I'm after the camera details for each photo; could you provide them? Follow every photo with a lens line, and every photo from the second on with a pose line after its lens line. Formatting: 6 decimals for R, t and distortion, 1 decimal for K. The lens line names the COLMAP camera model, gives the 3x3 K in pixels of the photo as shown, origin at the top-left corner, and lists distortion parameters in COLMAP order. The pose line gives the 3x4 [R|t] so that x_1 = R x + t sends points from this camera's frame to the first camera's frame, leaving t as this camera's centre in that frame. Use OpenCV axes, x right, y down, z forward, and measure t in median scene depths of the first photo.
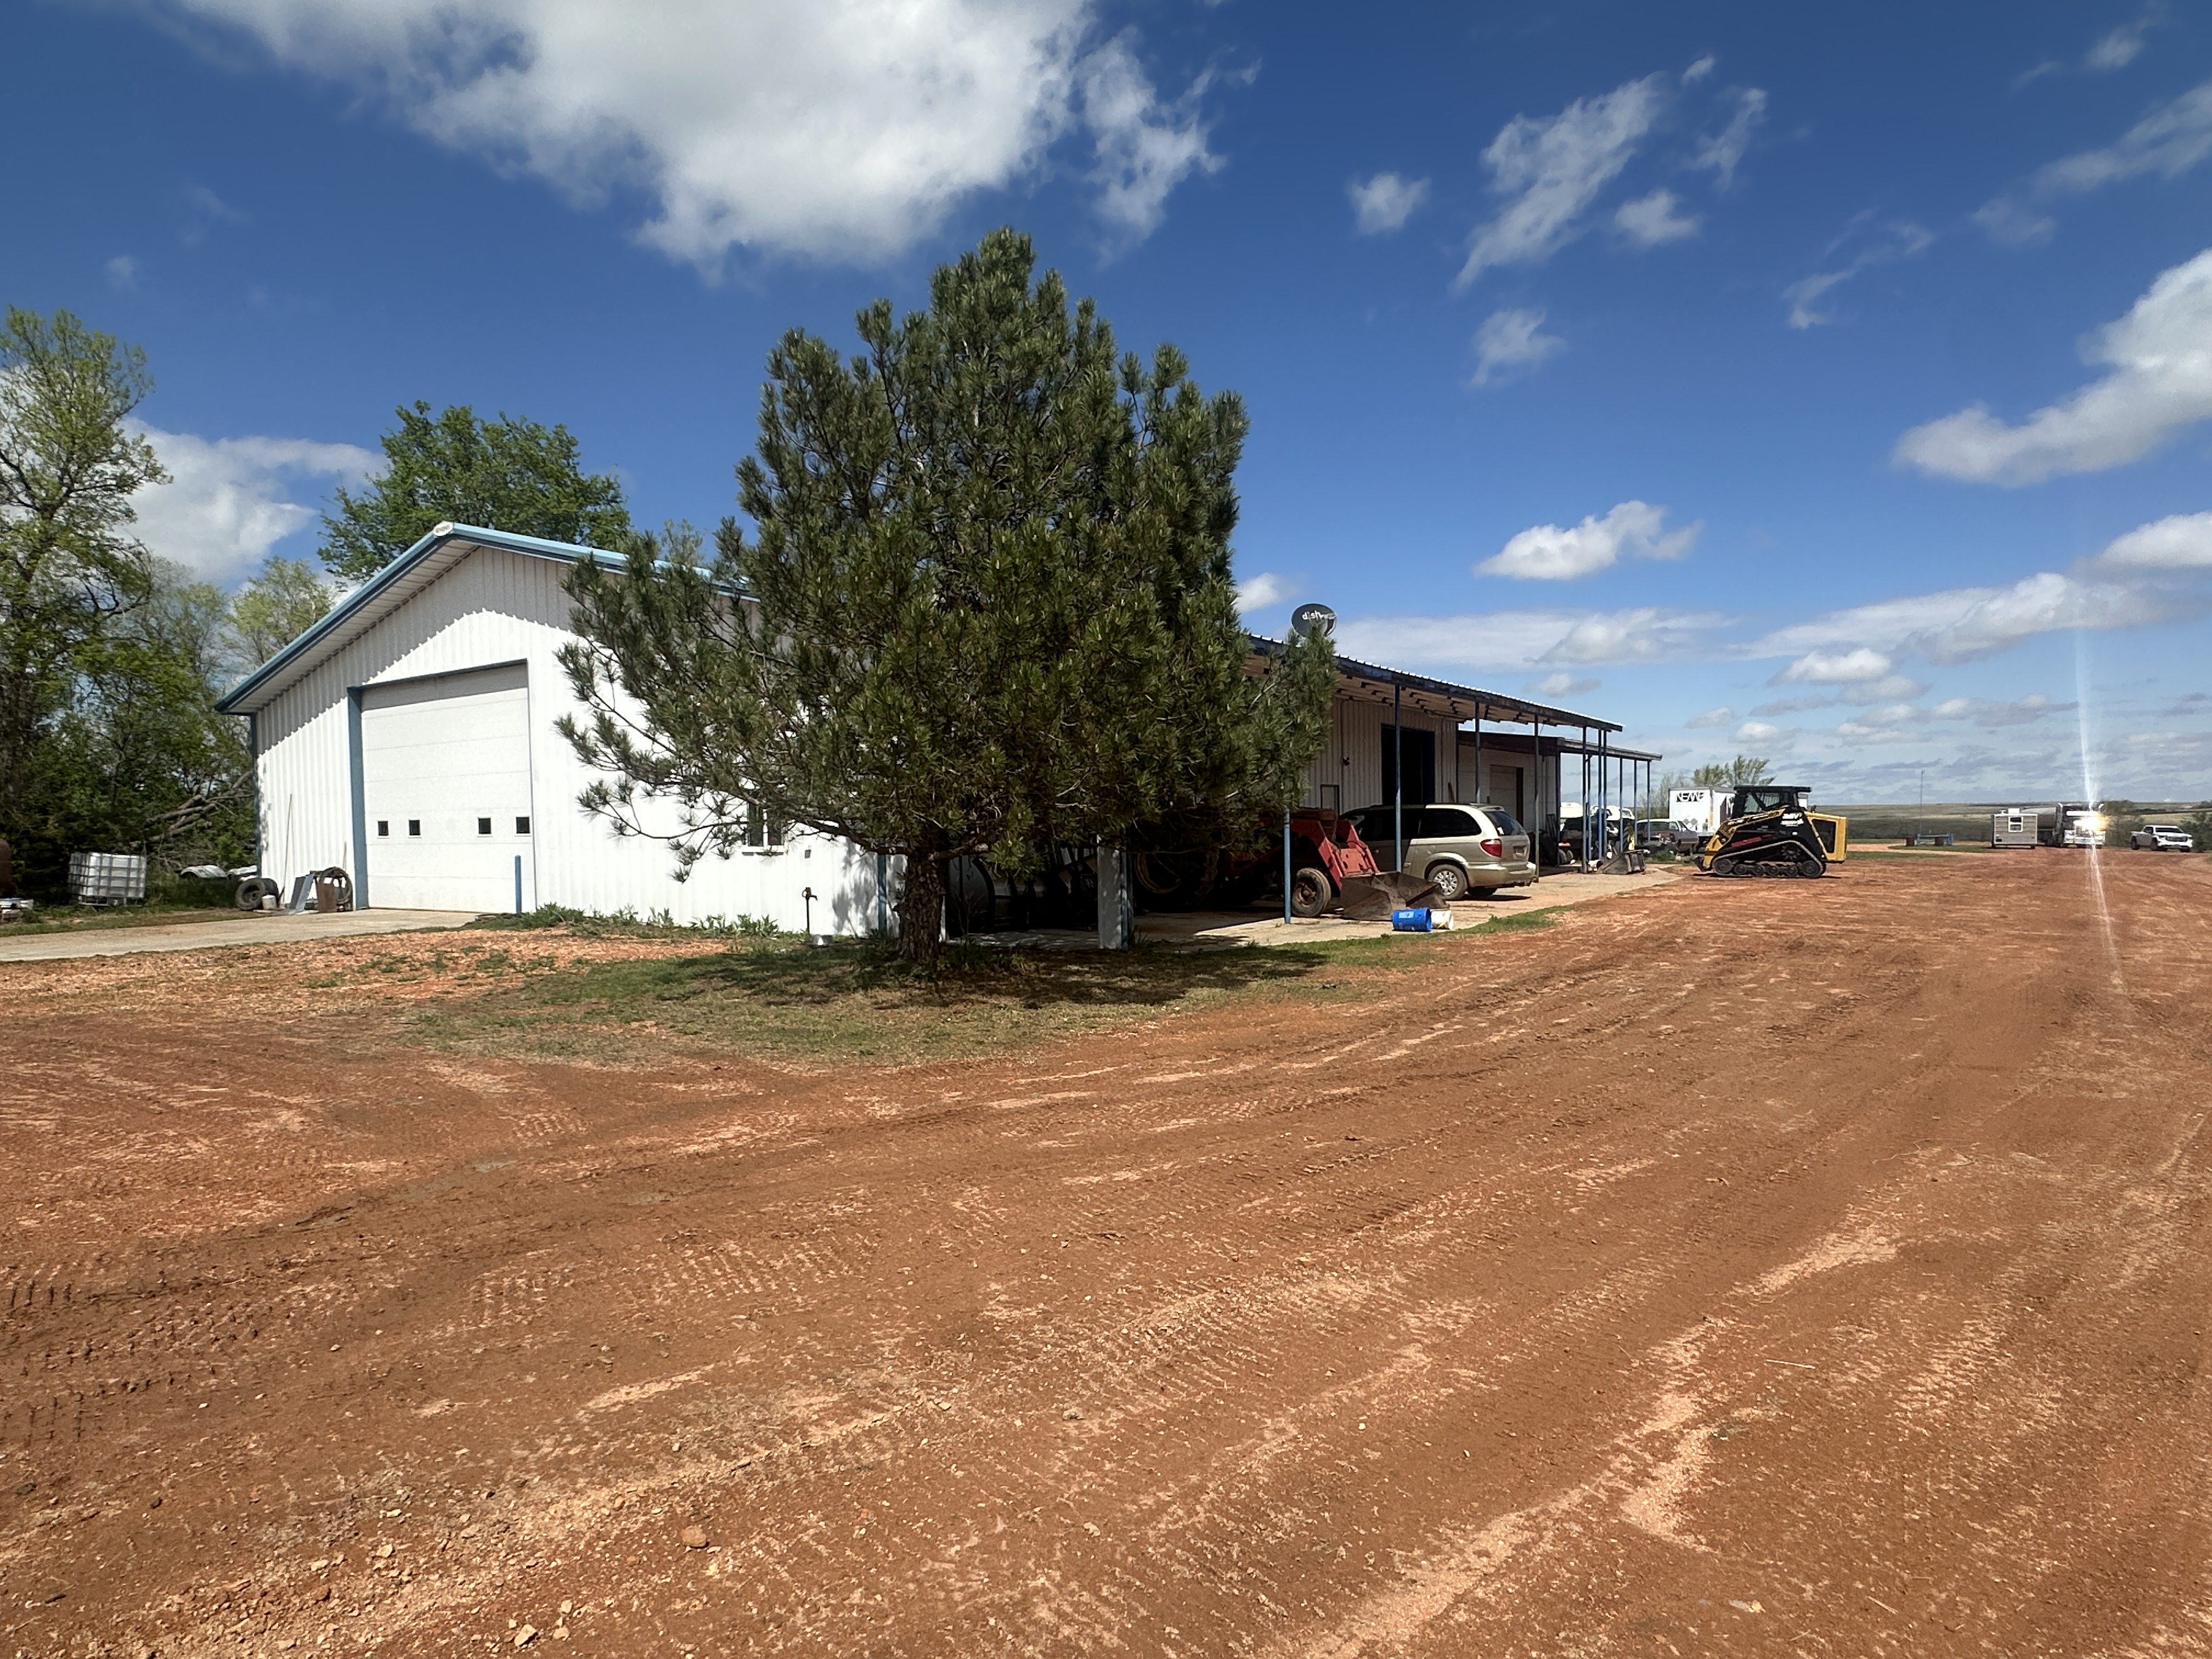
lens RADIAL K [[1262.0, 0, 1119.1], [0, 1262.0, 825.0], [0, 0, 1]] dist [-0.031081, -0.004134]
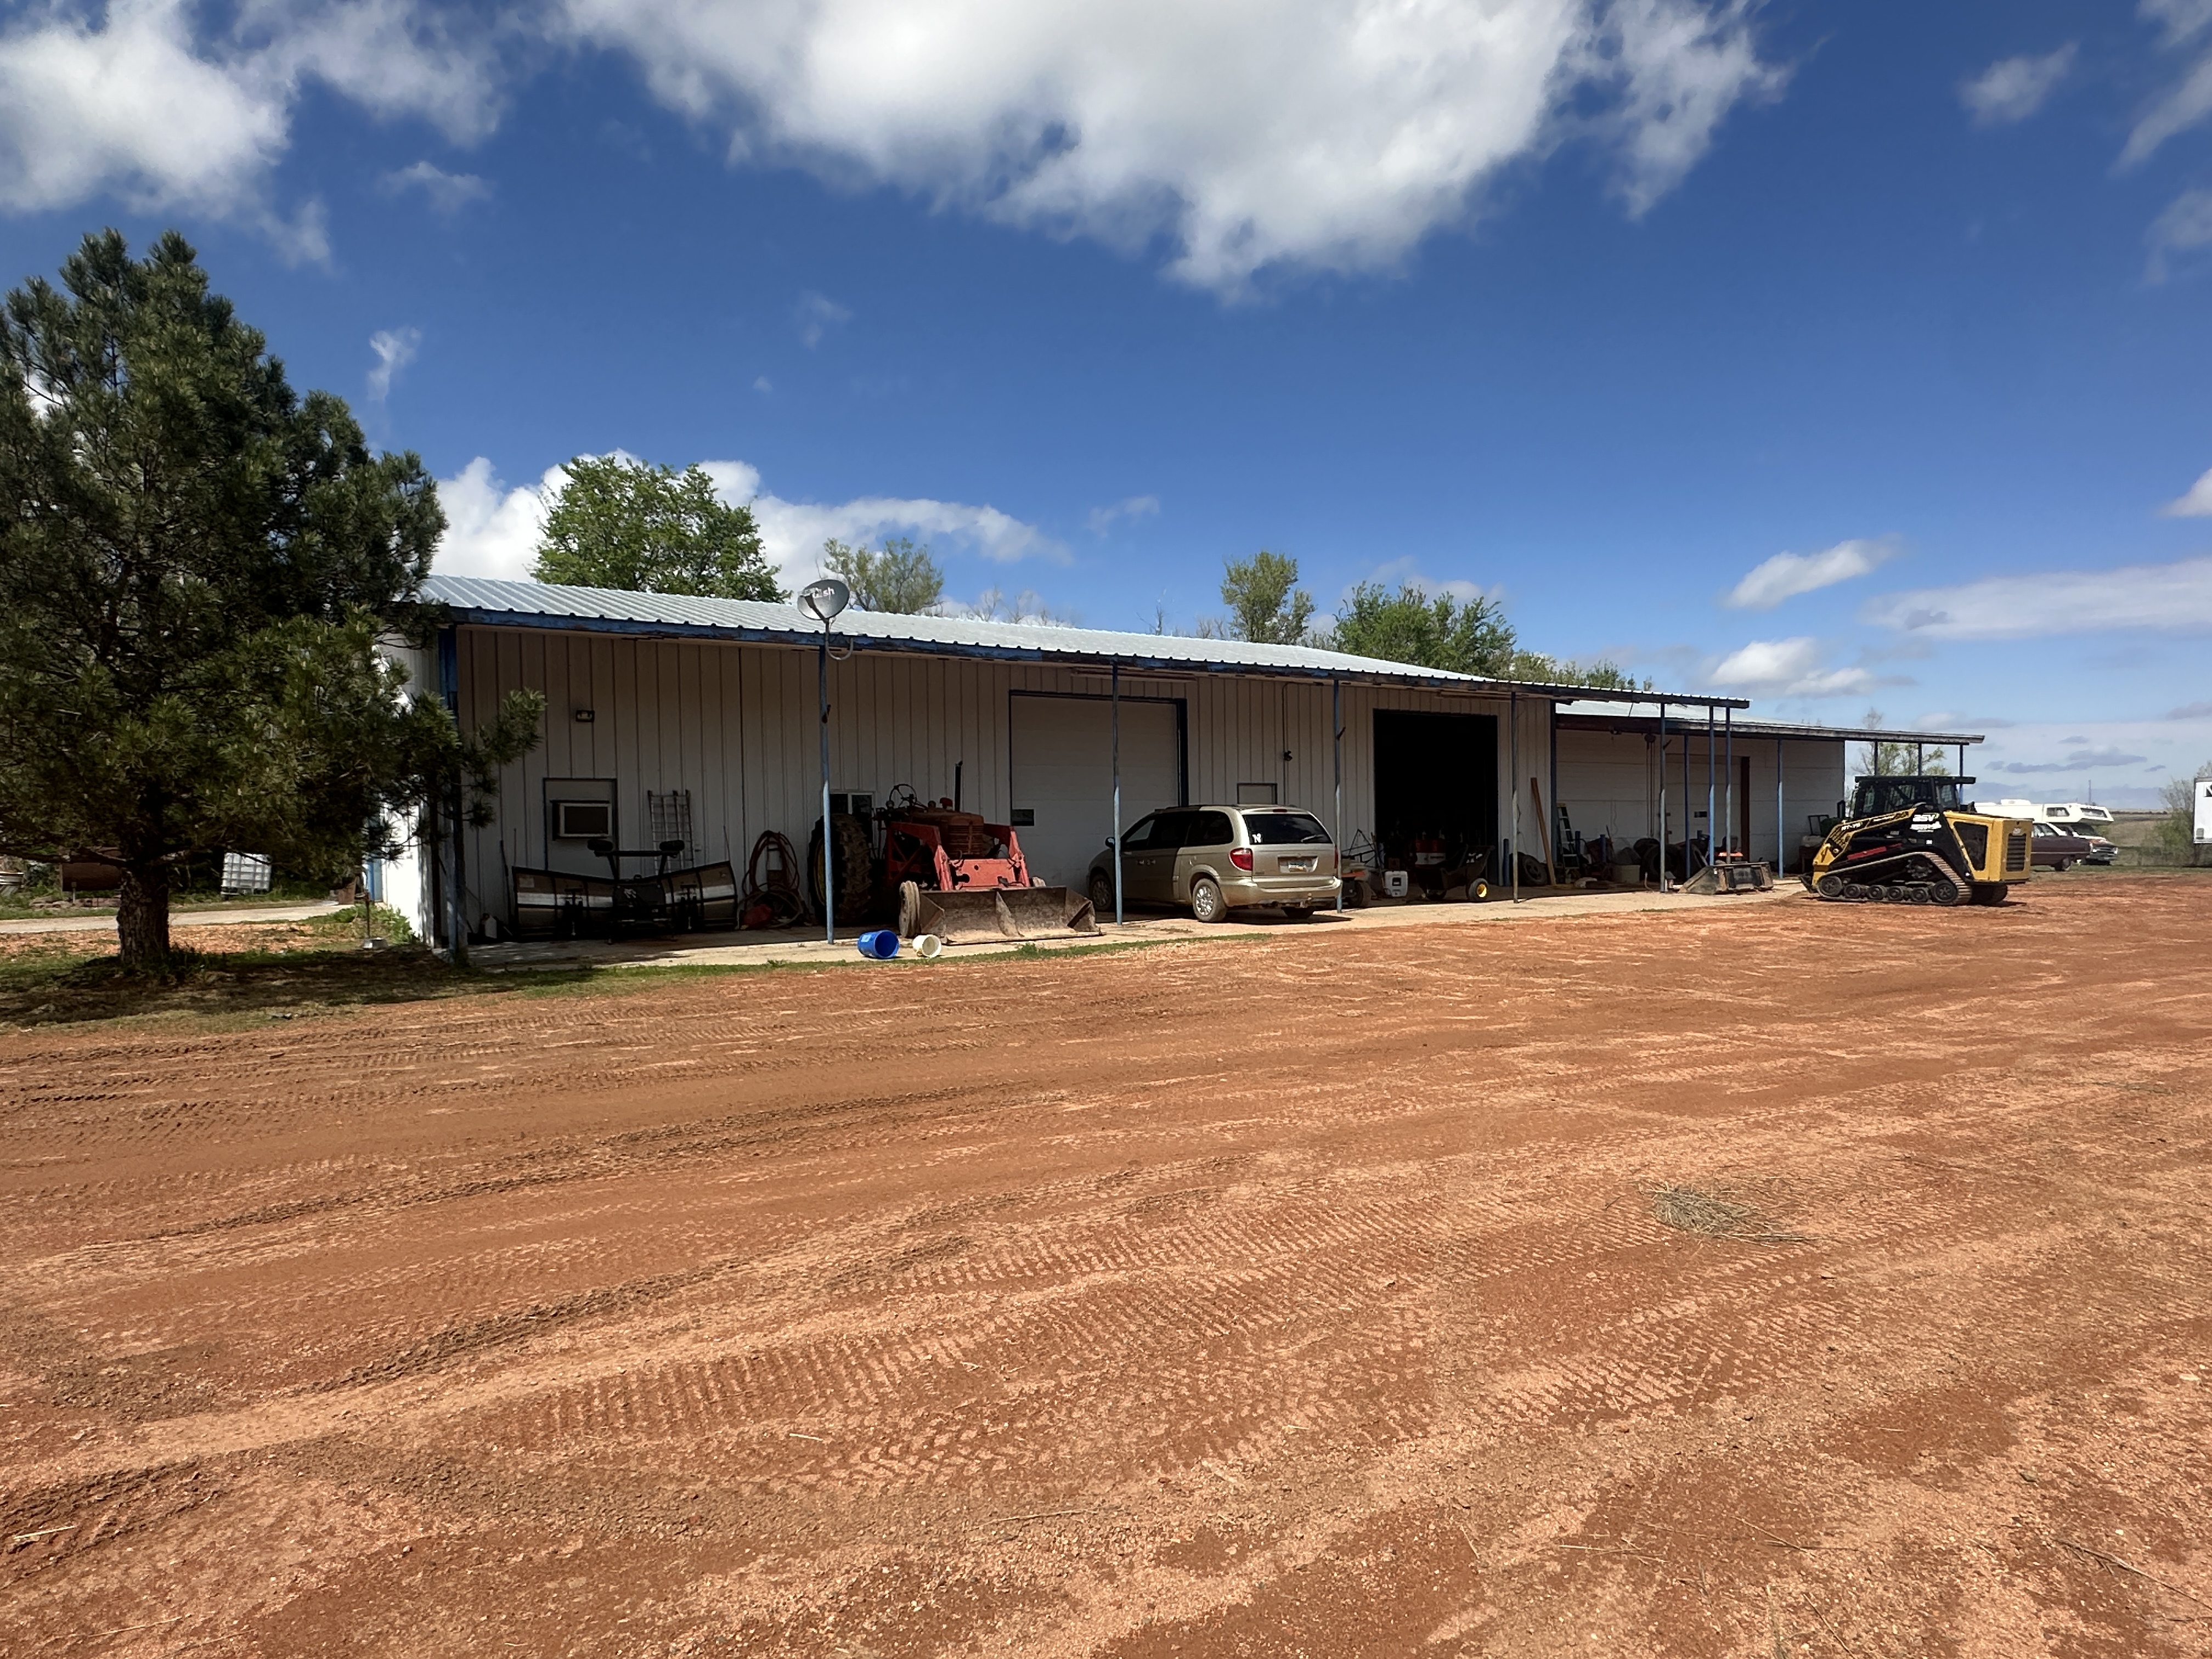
lens RADIAL K [[1262.0, 0, 1109.5], [0, 1262.0, 833.8], [0, 0, 1]] dist [-0.031081, -0.004134]
pose [[0.907818, 0.000756, -0.419364, 0.366557], [0.001167, 0.999990, 0.004329, -0.001330], [0.419363, -0.004419, 0.907808, 0.142235]]
